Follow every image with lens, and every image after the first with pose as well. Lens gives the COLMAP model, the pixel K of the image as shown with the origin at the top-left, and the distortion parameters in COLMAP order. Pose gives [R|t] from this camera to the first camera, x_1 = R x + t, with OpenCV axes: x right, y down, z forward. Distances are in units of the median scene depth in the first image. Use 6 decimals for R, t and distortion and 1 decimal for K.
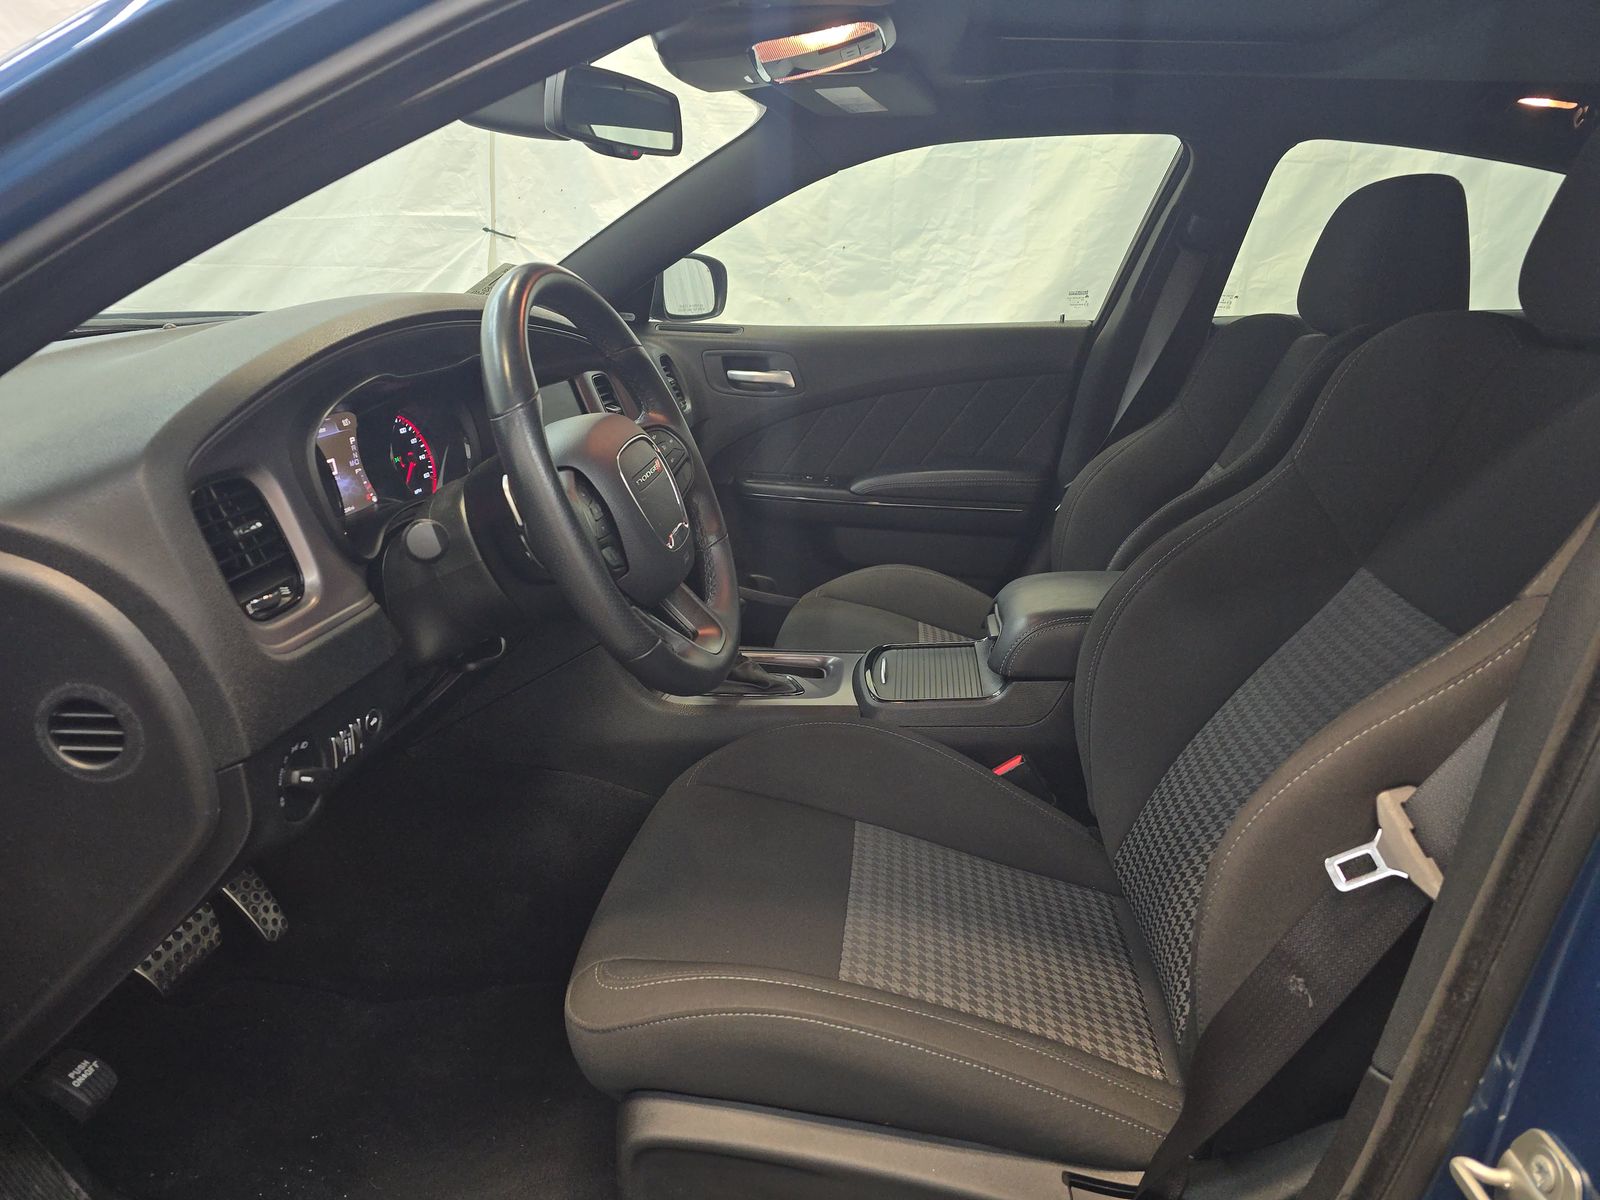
lens RADIAL K [[1073.2, 0, 839.3], [0, 1073.2, 594.6], [0, 0, 1]] dist [0.035400, -0.030253]
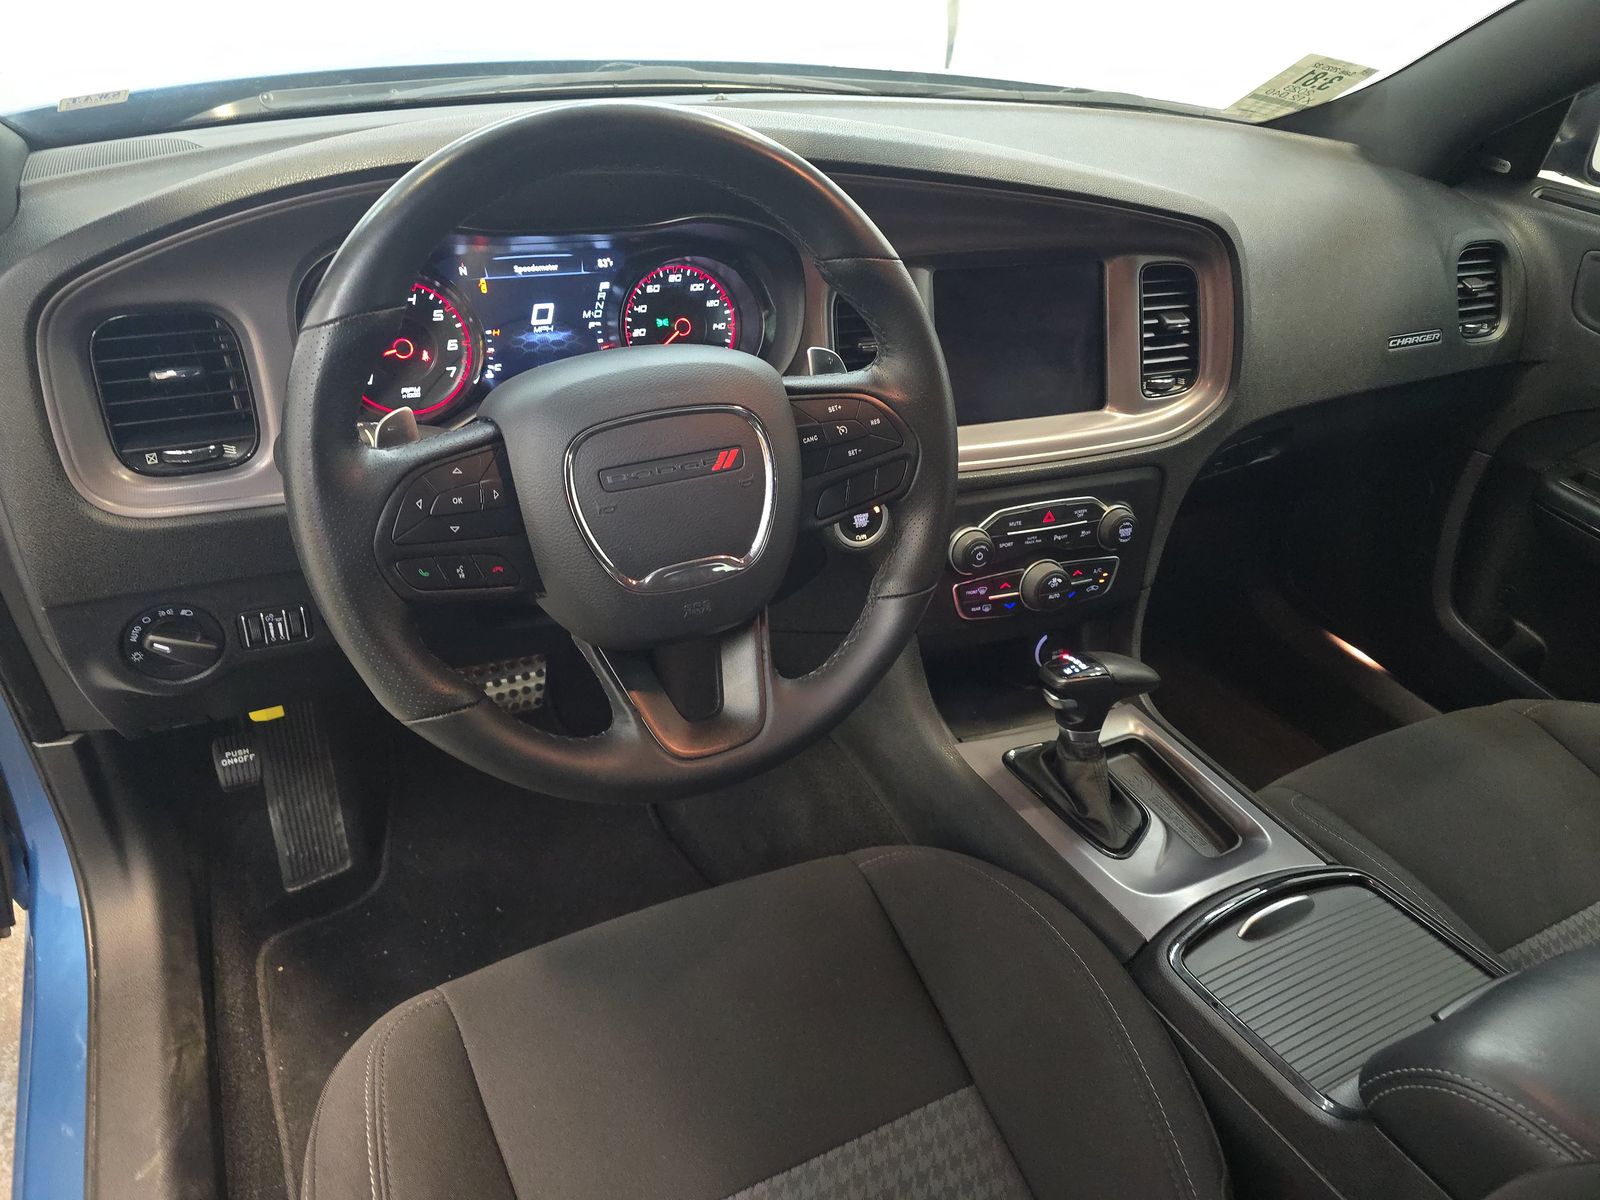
lens RADIAL K [[1094.2, 0, 800.0], [0, 1094.2, 600.0], [0, 0, 1]] dist [0.077260, -0.083039]
pose [[0.532442, 0.470996, -0.703327, 0.337778], [-0.315134, 0.881466, 0.351723, -0.278055], [0.785618, 0.034370, 0.617756, 0.611720]]
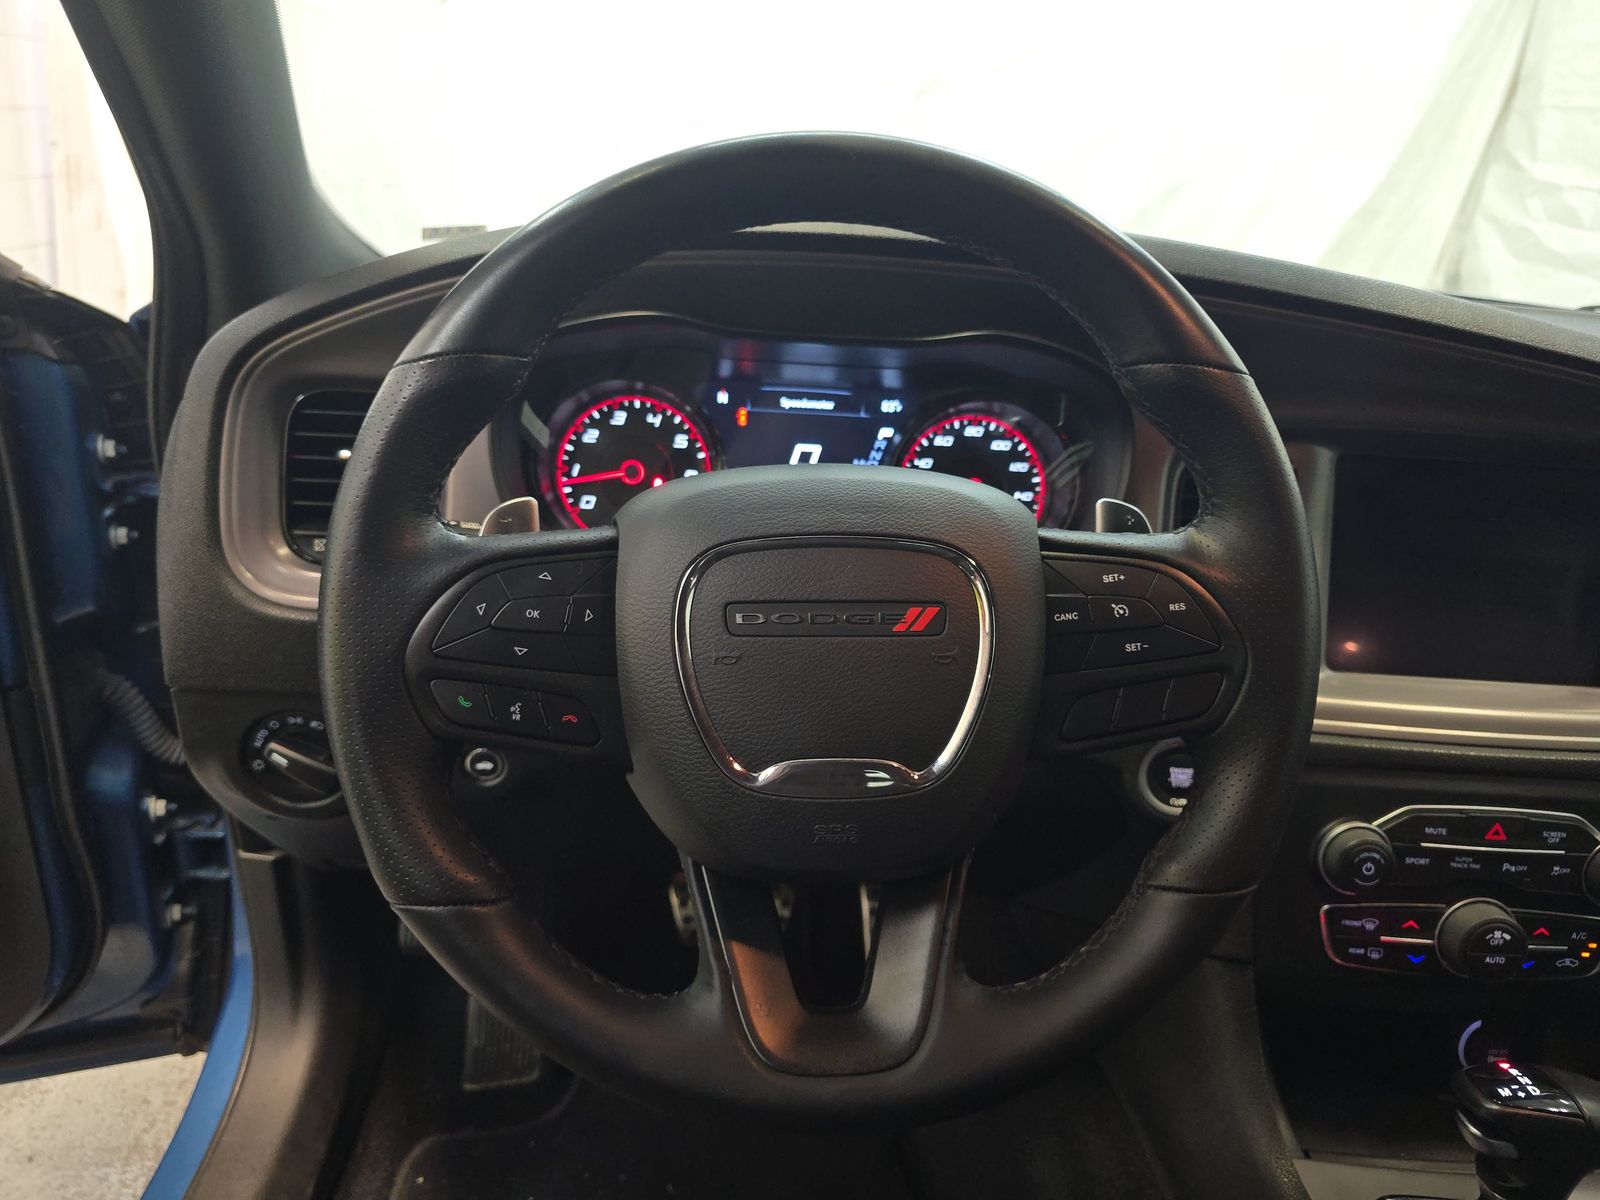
lens RADIAL K [[1099.5, 0, 800.0], [0, 1099.5, 600.0], [0, 0, 1]] dist [0.041248, -0.043043]
pose [[0.159732, 0.344841, -0.924970, 0.215897], [-0.357610, 0.893571, 0.271380, -0.219778], [0.920109, 0.287430, 0.266051, 0.806304]]
